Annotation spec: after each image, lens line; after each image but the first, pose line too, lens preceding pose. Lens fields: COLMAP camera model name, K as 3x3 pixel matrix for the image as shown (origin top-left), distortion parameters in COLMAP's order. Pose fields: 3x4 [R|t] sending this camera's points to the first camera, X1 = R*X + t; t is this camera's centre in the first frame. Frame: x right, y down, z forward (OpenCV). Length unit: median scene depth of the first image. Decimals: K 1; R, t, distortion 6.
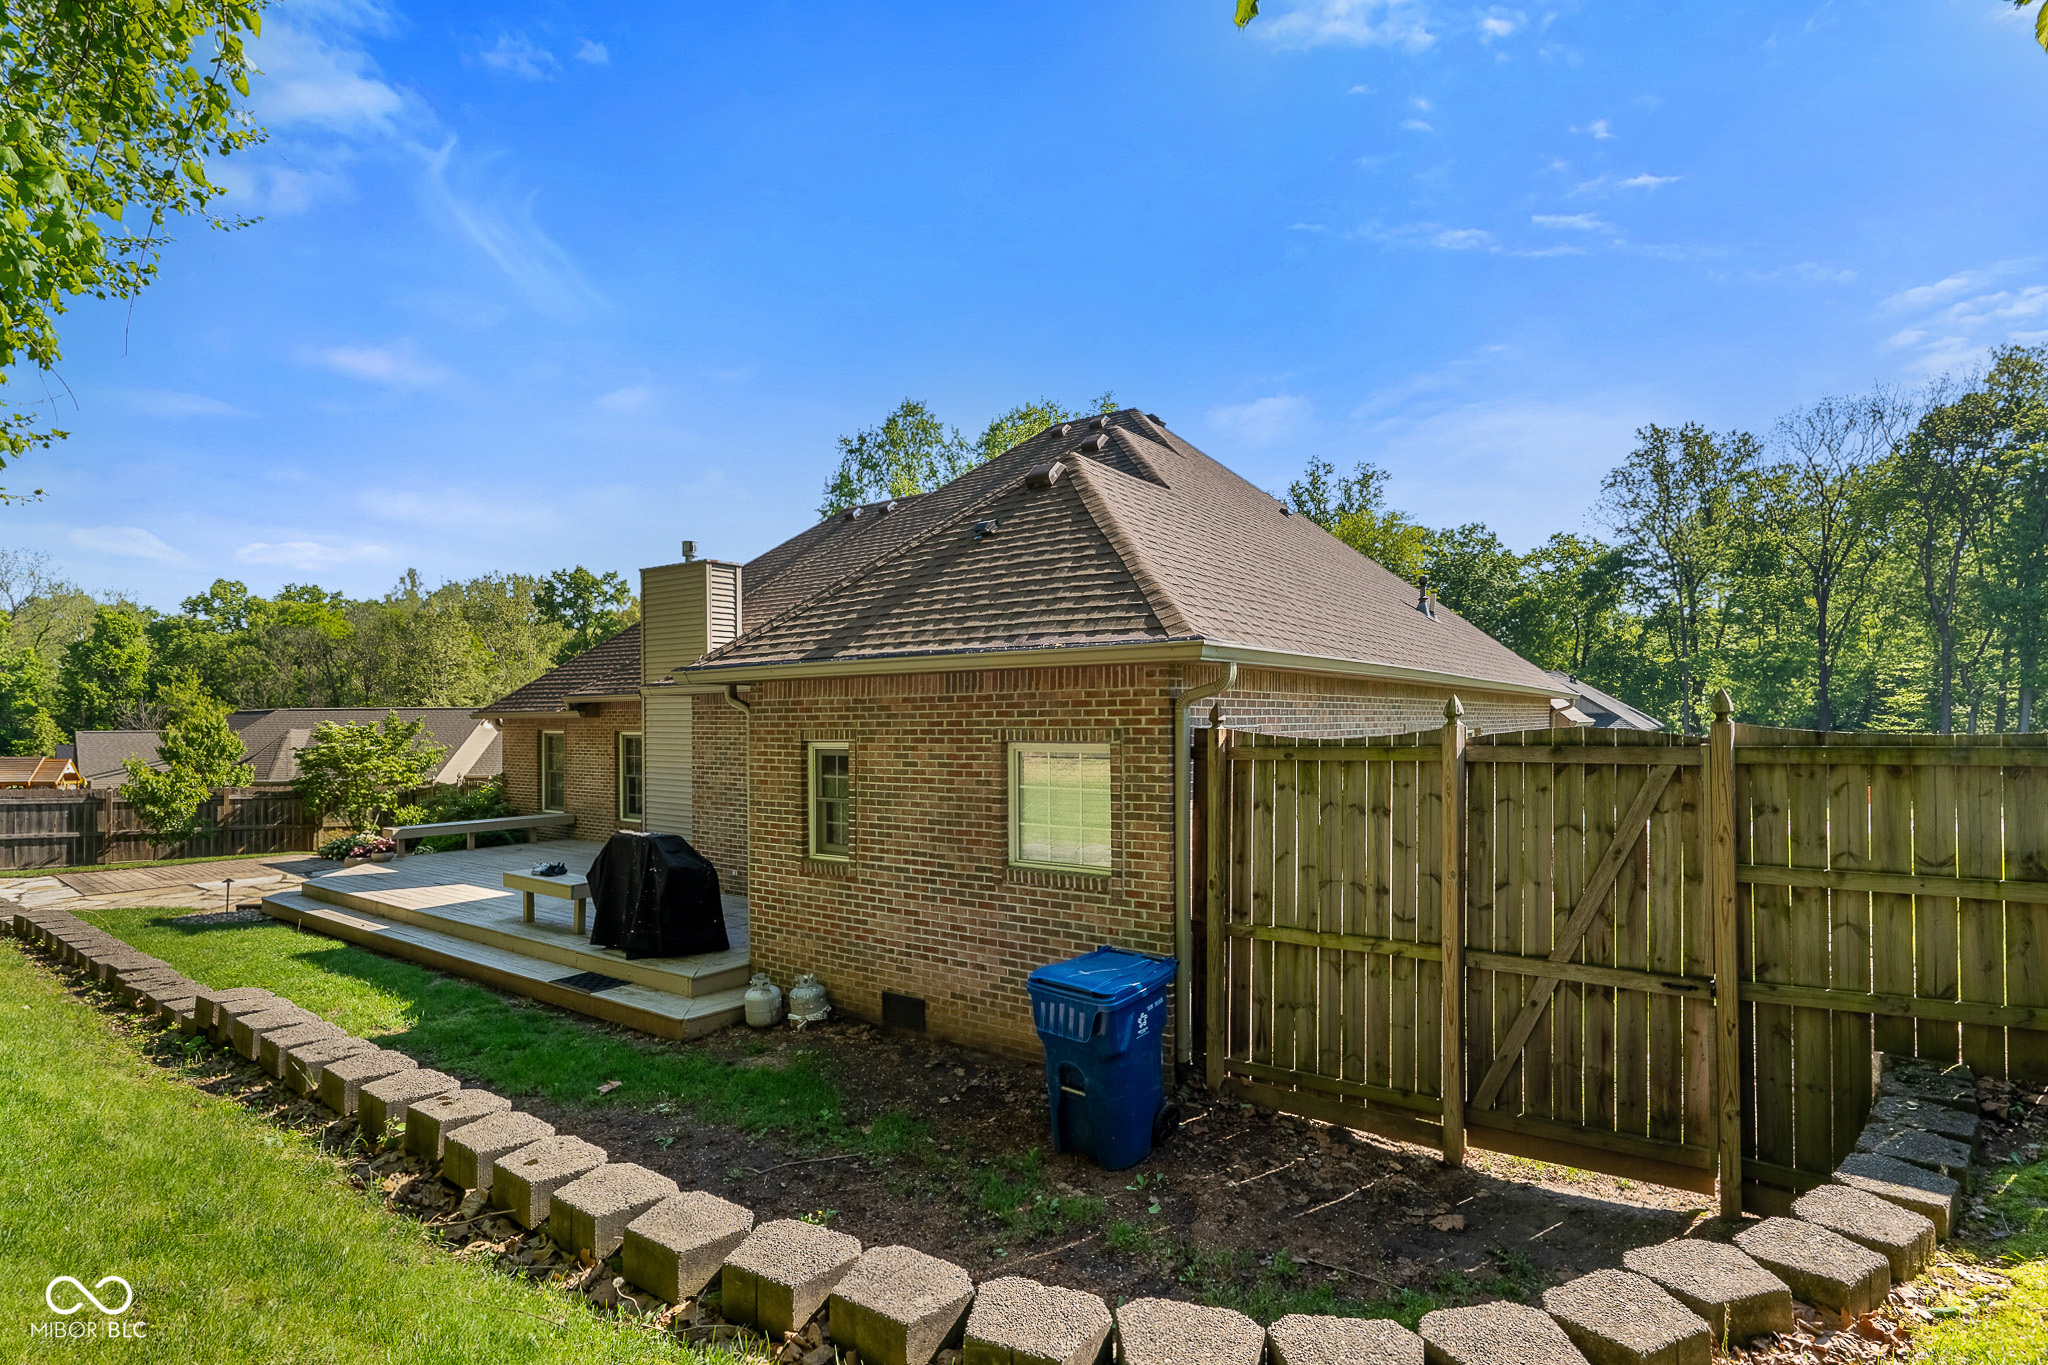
lens RADIAL K [[928.1, 0, 1004.3], [0, 928.1, 724.5], [0, 0, 1]] dist [-0.003433, 0.003939]
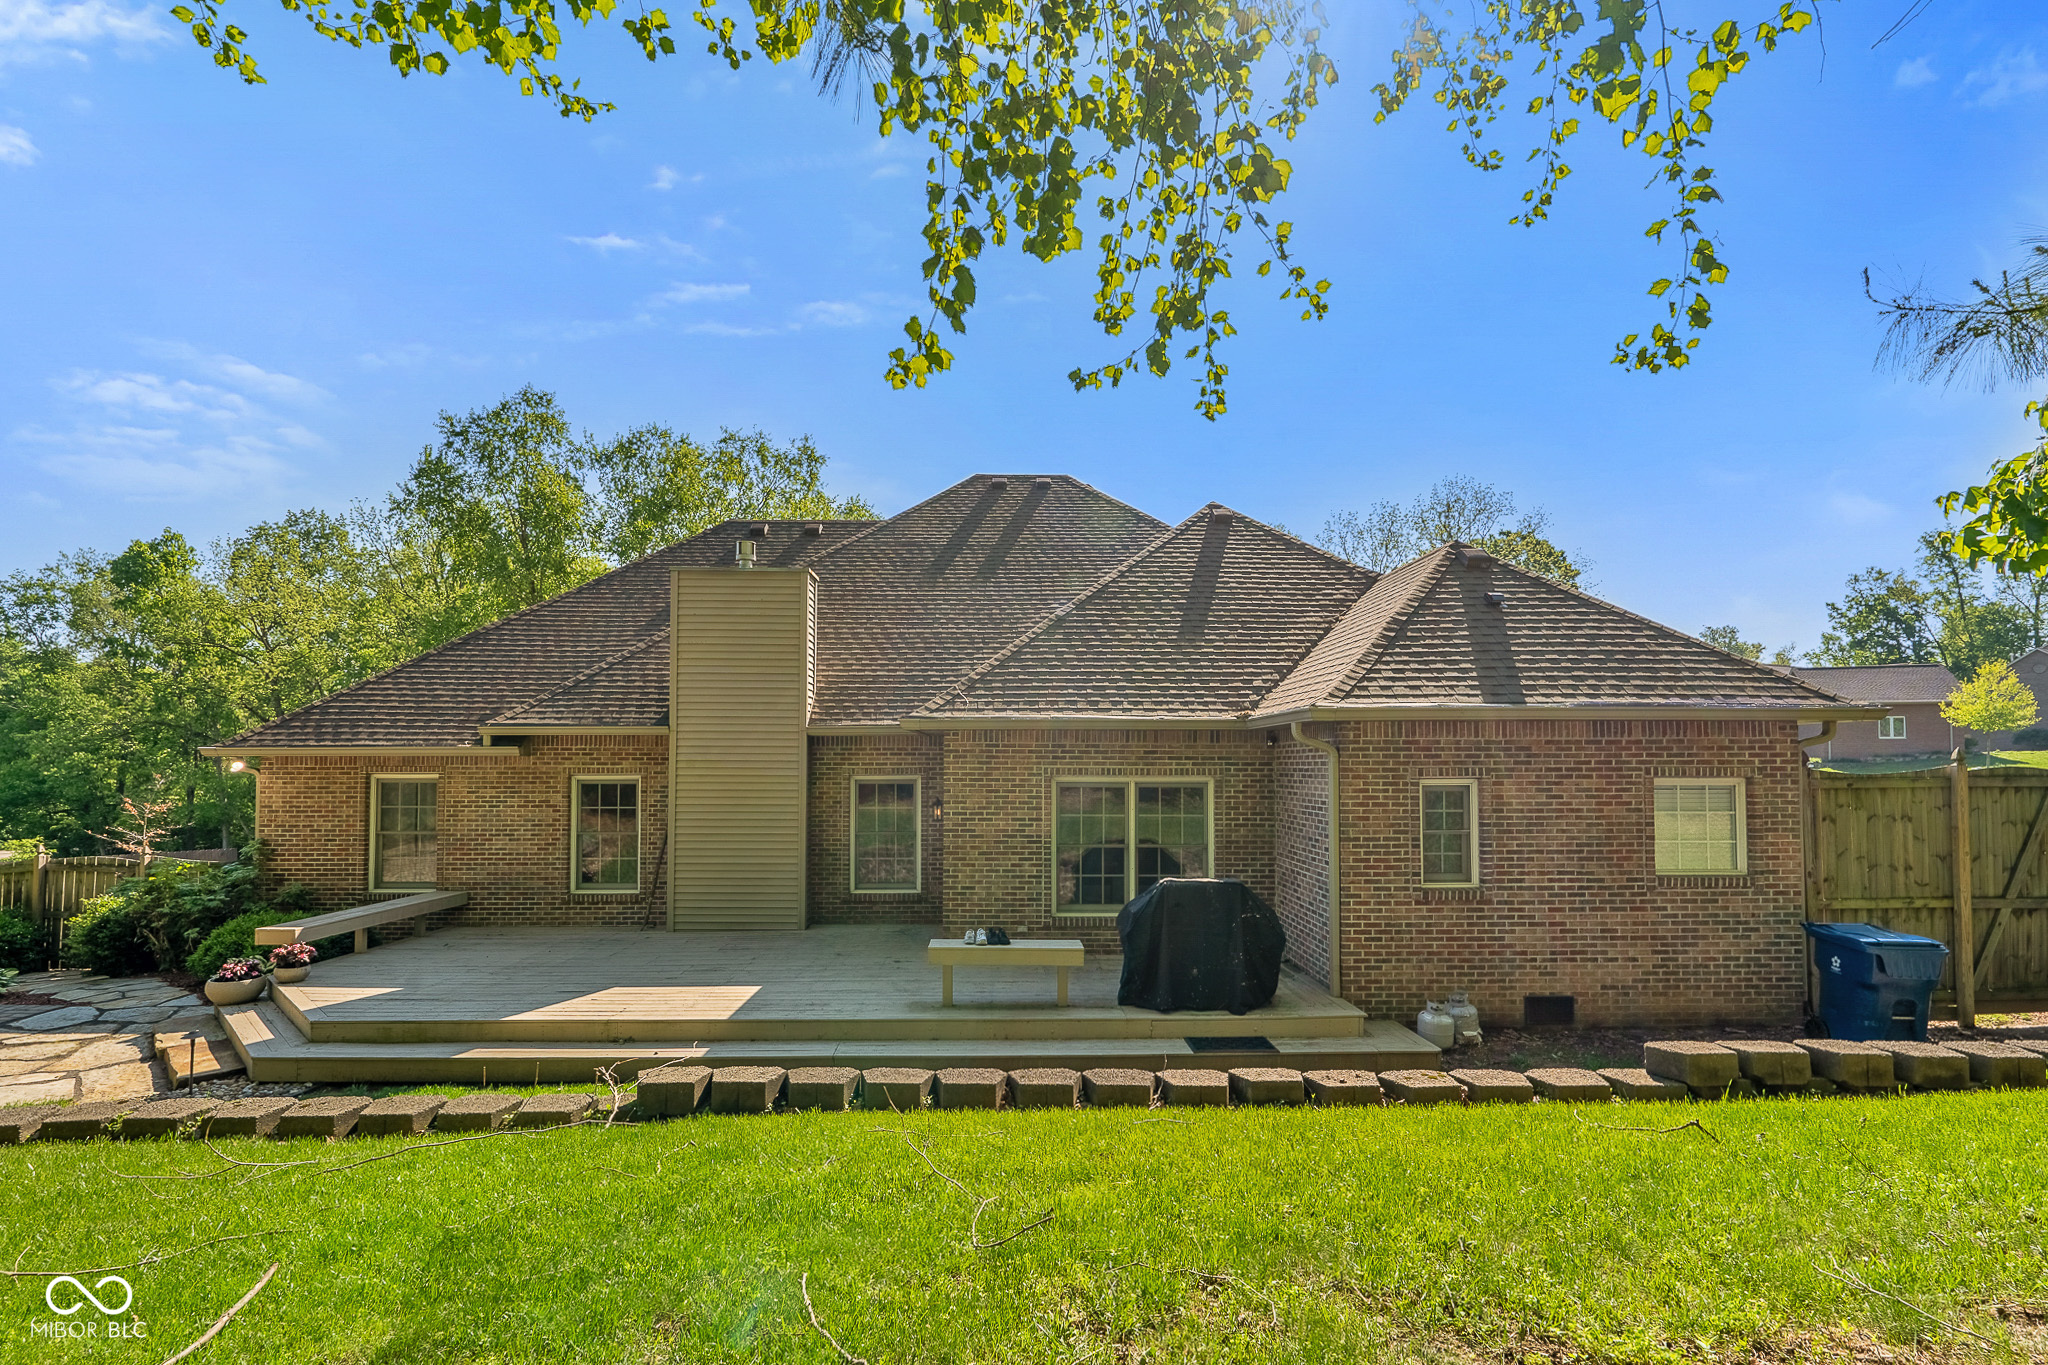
lens RADIAL K [[928.1, 0, 1004.2], [0, 928.1, 755.3], [0, 0, 1]] dist [-0.003433, 0.003939]
pose [[0.814896, 0.018357, 0.579316, -1.420073], [-0.003326, 0.999630, -0.026996, 0.025349], [-0.579597, 0.020072, 0.814656, 0.469605]]
